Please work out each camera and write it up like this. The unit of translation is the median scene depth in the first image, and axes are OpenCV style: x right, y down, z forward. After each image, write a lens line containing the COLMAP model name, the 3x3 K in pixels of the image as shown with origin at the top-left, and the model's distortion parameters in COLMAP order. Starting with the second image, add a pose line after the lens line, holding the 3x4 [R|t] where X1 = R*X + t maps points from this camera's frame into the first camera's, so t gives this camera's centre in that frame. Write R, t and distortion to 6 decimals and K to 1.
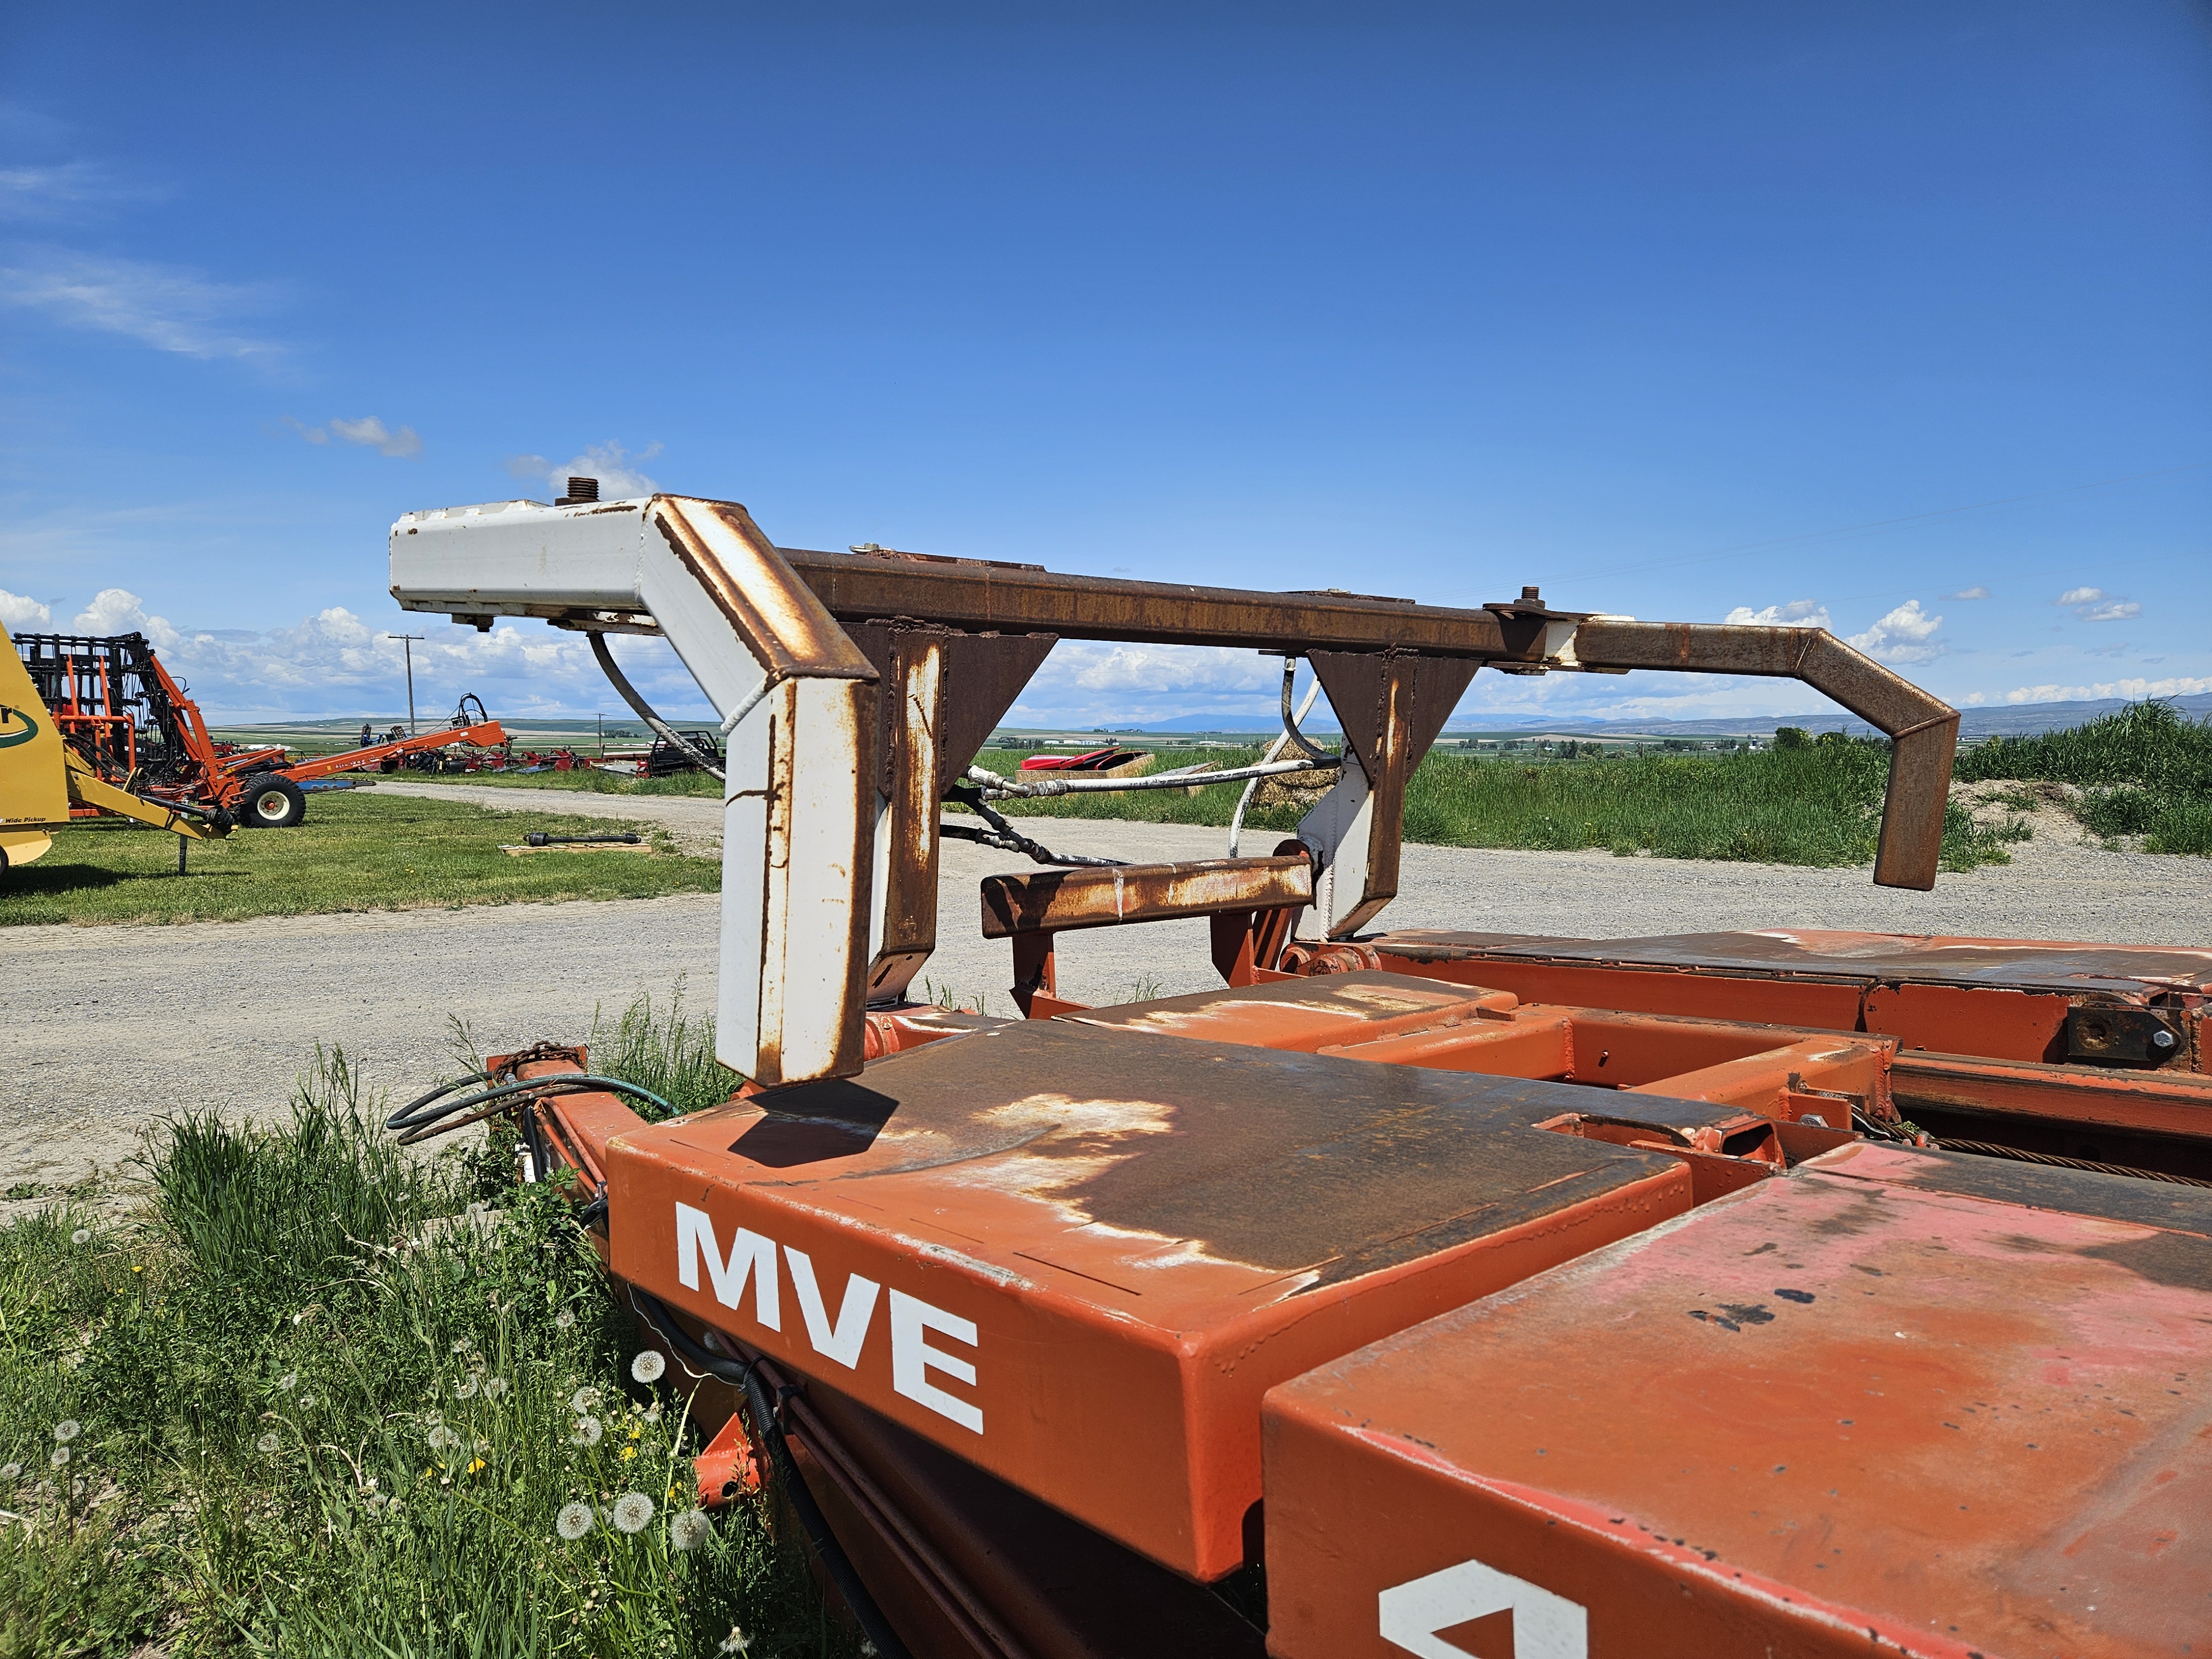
lens RADIAL K [[1473.7, 0, 1067.7], [0, 1473.7, 835.1], [0, 0, 1]] dist [0.069968, -0.056701]
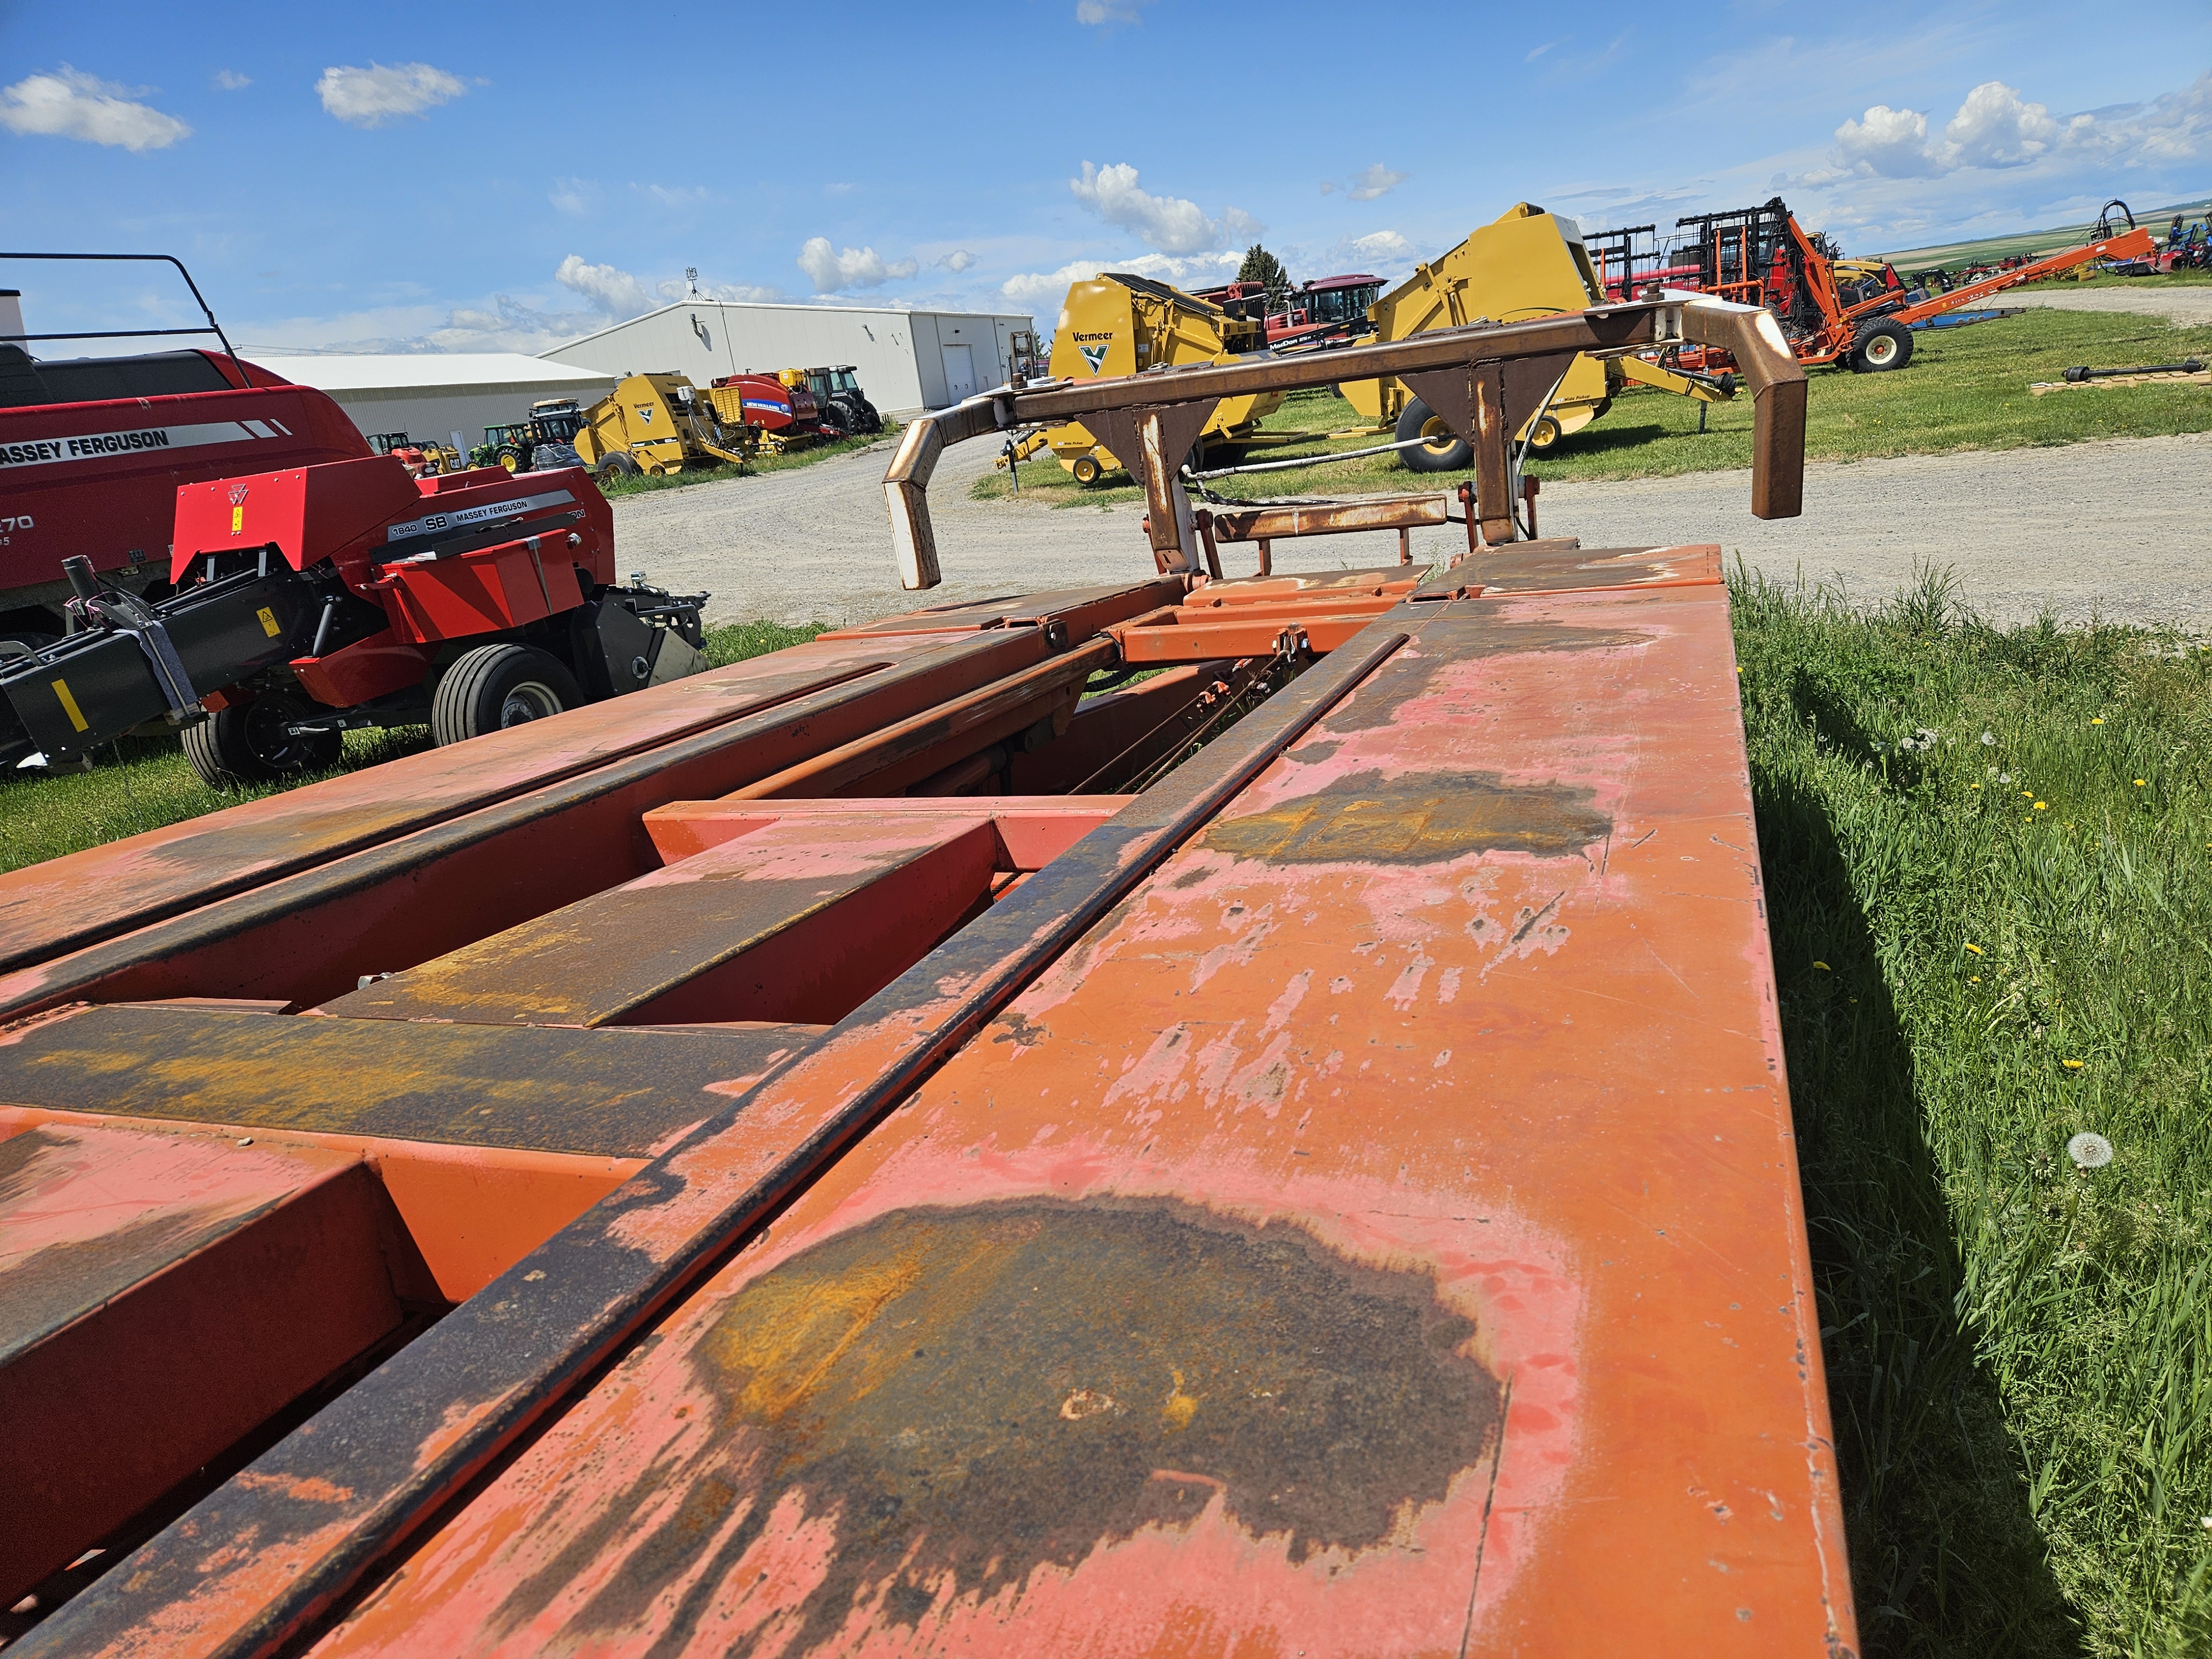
lens RADIAL K [[1473.7, 0, 1117.4], [0, 1473.7, 830.9], [0, 0, 1]] dist [0.069968, -0.056701]
pose [[0.485437, 0.200050, -0.851076, 0.167911], [0.068706, 0.961729, 0.265248, -0.010246], [0.871568, -0.187236, 0.453114, -0.018921]]
